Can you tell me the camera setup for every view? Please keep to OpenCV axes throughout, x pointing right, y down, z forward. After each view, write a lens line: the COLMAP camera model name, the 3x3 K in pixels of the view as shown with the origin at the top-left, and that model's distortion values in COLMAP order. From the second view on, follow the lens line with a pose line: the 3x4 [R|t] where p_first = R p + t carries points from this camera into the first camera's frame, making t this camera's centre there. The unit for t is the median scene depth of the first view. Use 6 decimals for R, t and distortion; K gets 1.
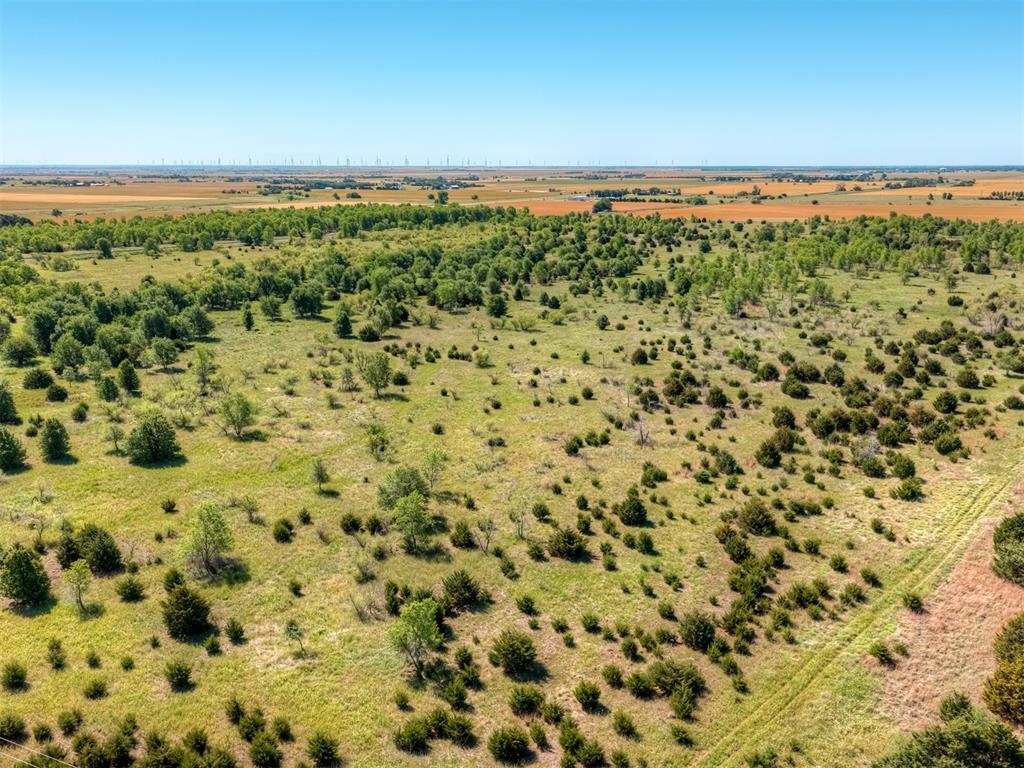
lens RADIAL K [[921.3, 0, 503.7], [0, 921.3, 384.6], [0, 0, 1]] dist [0.068705, -0.083228]
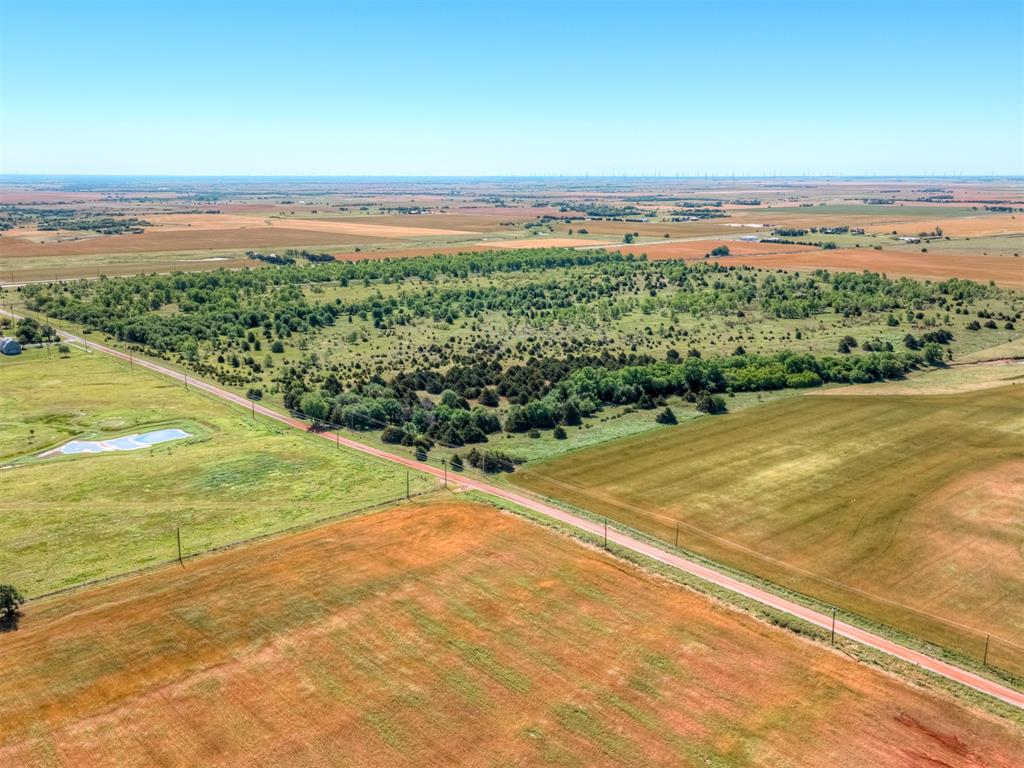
lens RADIAL K [[921.3, 0, 503.7], [0, 921.3, 384.6], [0, 0, 1]] dist [0.068705, -0.083228]
pose [[0.934072, 0.078861, -0.348269, 0.532339], [-0.082097, 0.996609, 0.005481, 0.033190], [0.347520, 0.023472, 0.937379, -0.659563]]
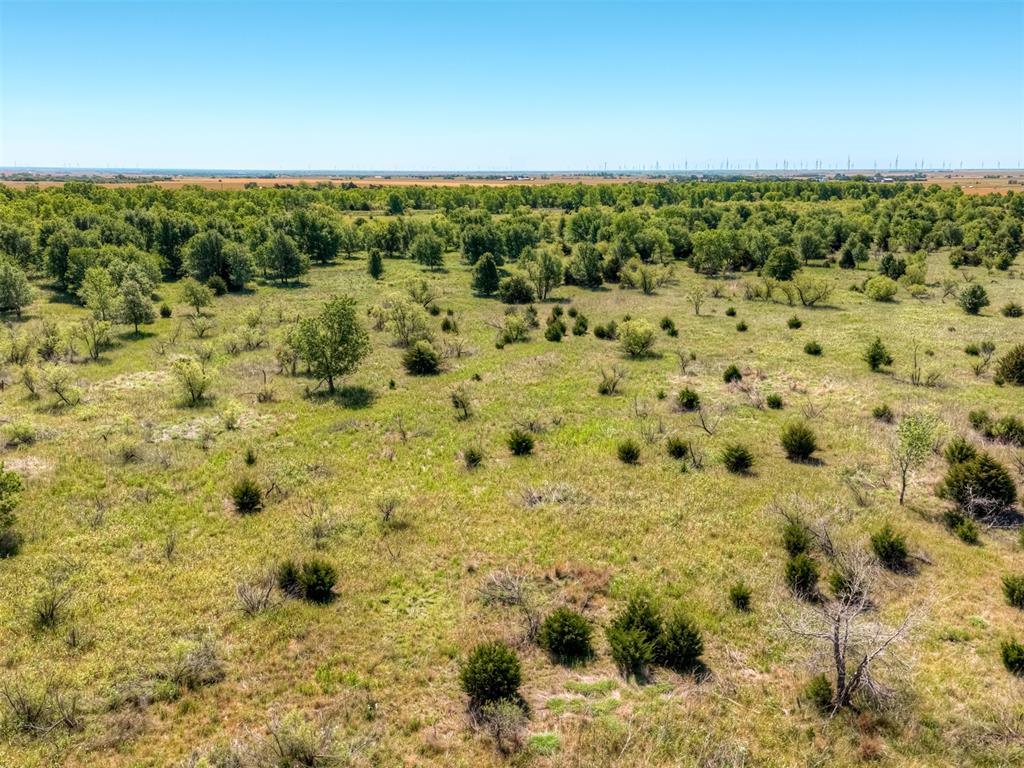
lens RADIAL K [[930.1, 0, 521.2], [0, 930.1, 382.4], [0, 0, 1]] dist [0.063493, -0.074273]
pose [[0.906559, 0.098012, -0.410541, 0.048281], [-0.101816, 0.994723, 0.012648, -0.002531], [0.409614, 0.030333, 0.911755, 0.217757]]
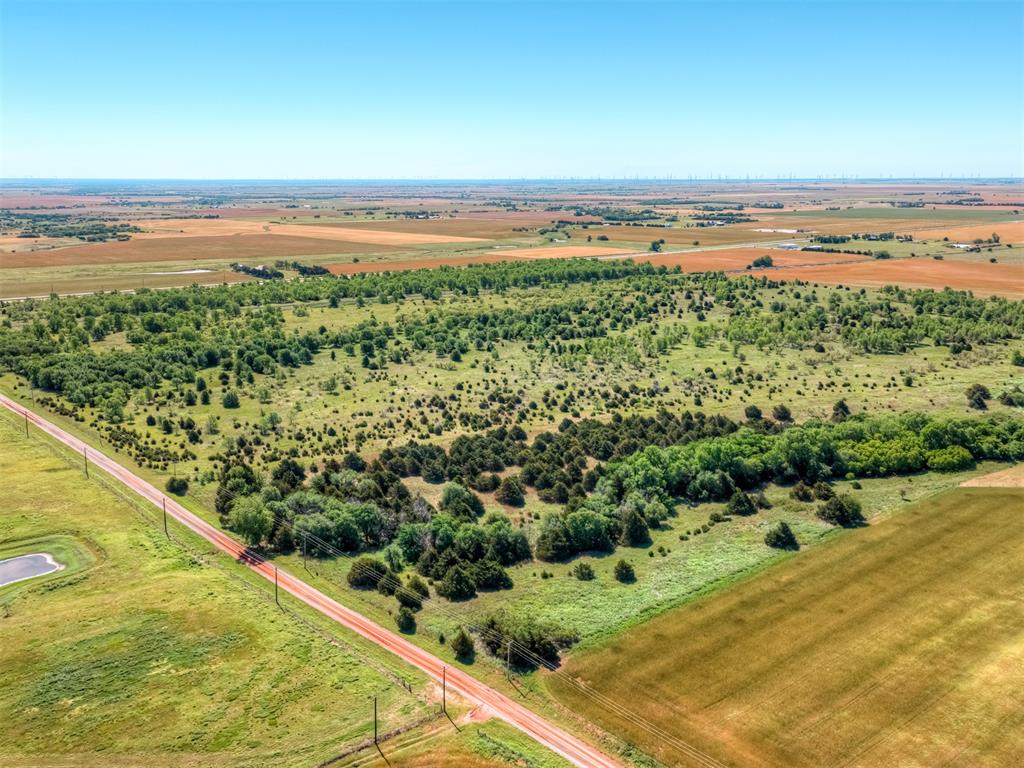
lens RADIAL K [[921.3, 0, 503.7], [0, 921.3, 384.6], [0, 0, 1]] dist [0.068705, -0.083228]
pose [[0.930268, 0.078404, -0.358406, 0.425437], [-0.082769, 0.996564, 0.003171, -0.020369], [0.357423, 0.026715, 0.933561, -0.420265]]
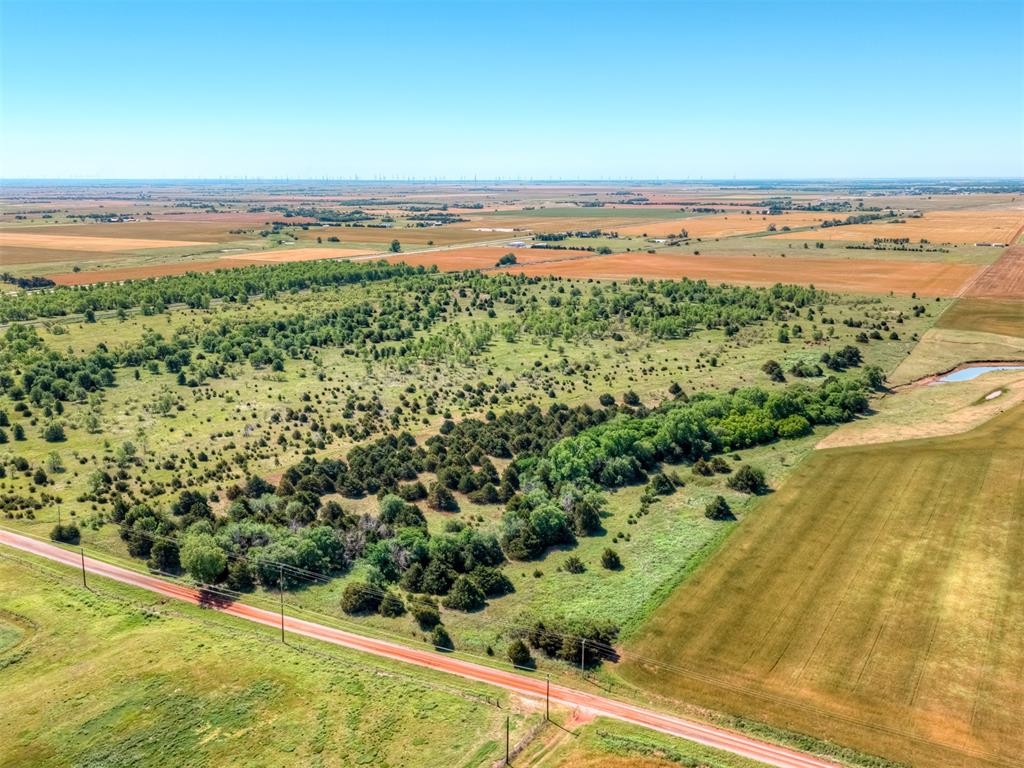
lens RADIAL K [[921.3, 0, 503.7], [0, 921.3, 384.6], [0, 0, 1]] dist [0.068705, -0.083228]
pose [[0.999023, 0.006467, -0.043727, 0.283078], [-0.007007, 0.999901, -0.012222, -0.014871], [0.043643, 0.012516, 0.998969, -0.446420]]
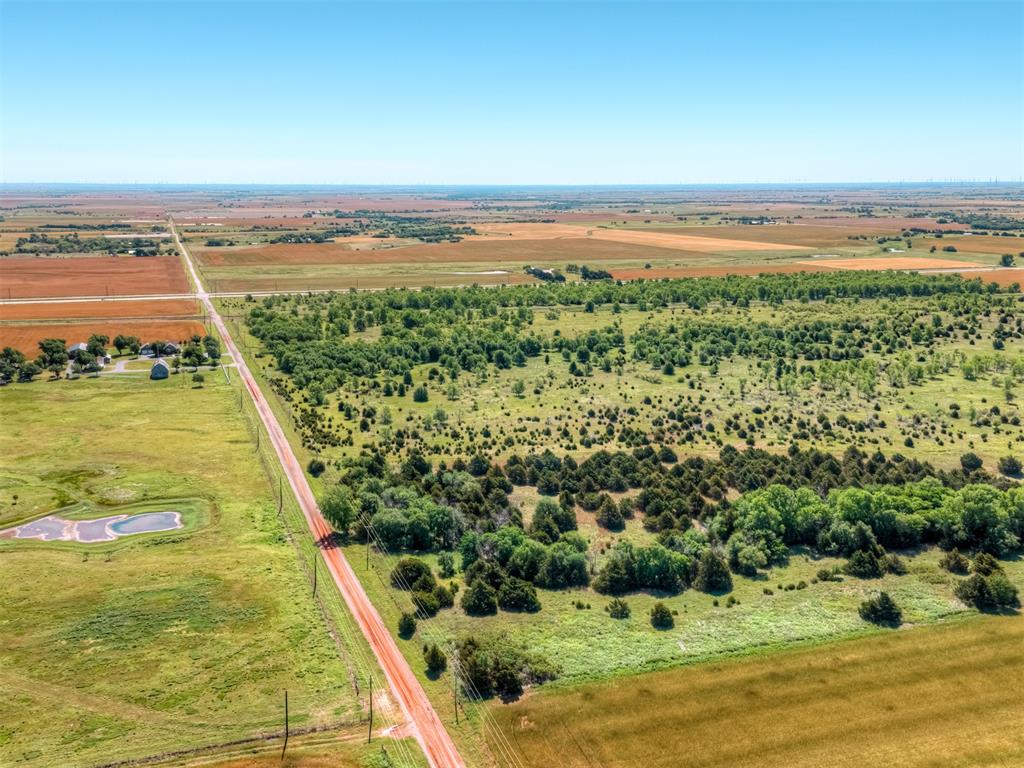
lens RADIAL K [[929.5, 0, 489.8], [0, 929.5, 386.4], [0, 0, 1]] dist [0.072875, -0.080696]
pose [[0.721619, 0.146097, -0.676699, 0.542287], [-0.157988, 0.986438, 0.044493, -0.040423], [0.674022, 0.074803, 0.734914, -0.332489]]
